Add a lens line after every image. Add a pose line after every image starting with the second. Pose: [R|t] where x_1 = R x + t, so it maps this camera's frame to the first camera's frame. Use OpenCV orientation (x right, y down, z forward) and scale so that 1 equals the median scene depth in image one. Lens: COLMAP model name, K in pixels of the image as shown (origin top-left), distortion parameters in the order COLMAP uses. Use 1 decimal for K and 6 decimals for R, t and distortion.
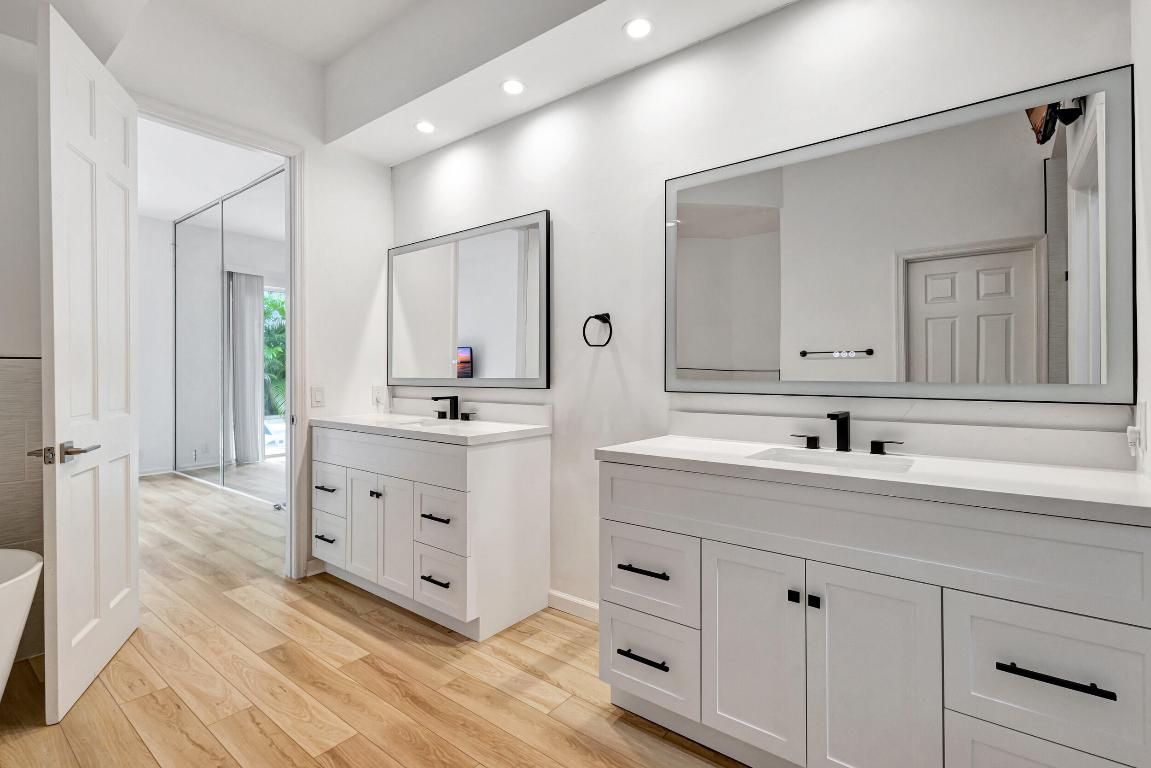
lens RADIAL K [[534.2, 0, 575.0], [0, 534.2, 362.2], [0, 0, 1]] dist [0.001238, -0.000645]
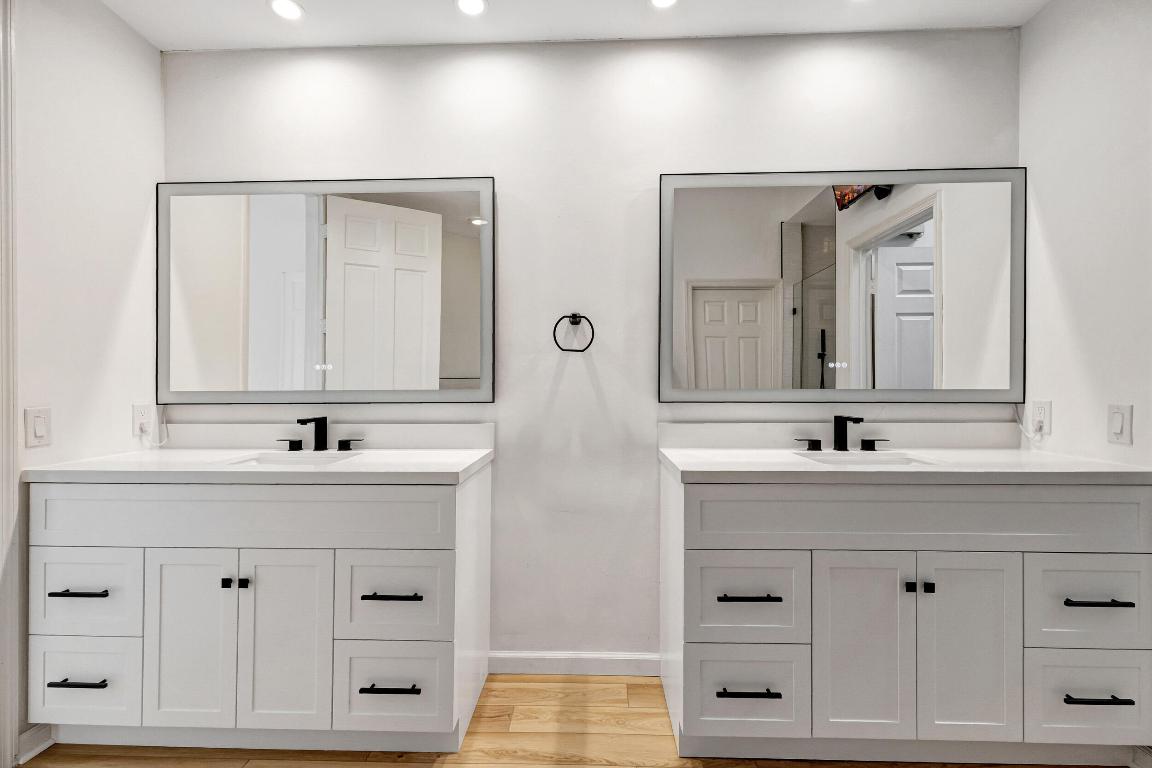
lens RADIAL K [[530.7, 0, 573.0], [0, 530.7, 377.9], [0, 0, 1]] dist [0.002277, -0.000896]
pose [[0.809988, 0.002437, 0.586441, -0.424351], [-0.008650, 0.999932, 0.007792, 0.005806], [-0.586382, -0.011384, 0.809954, 0.289808]]
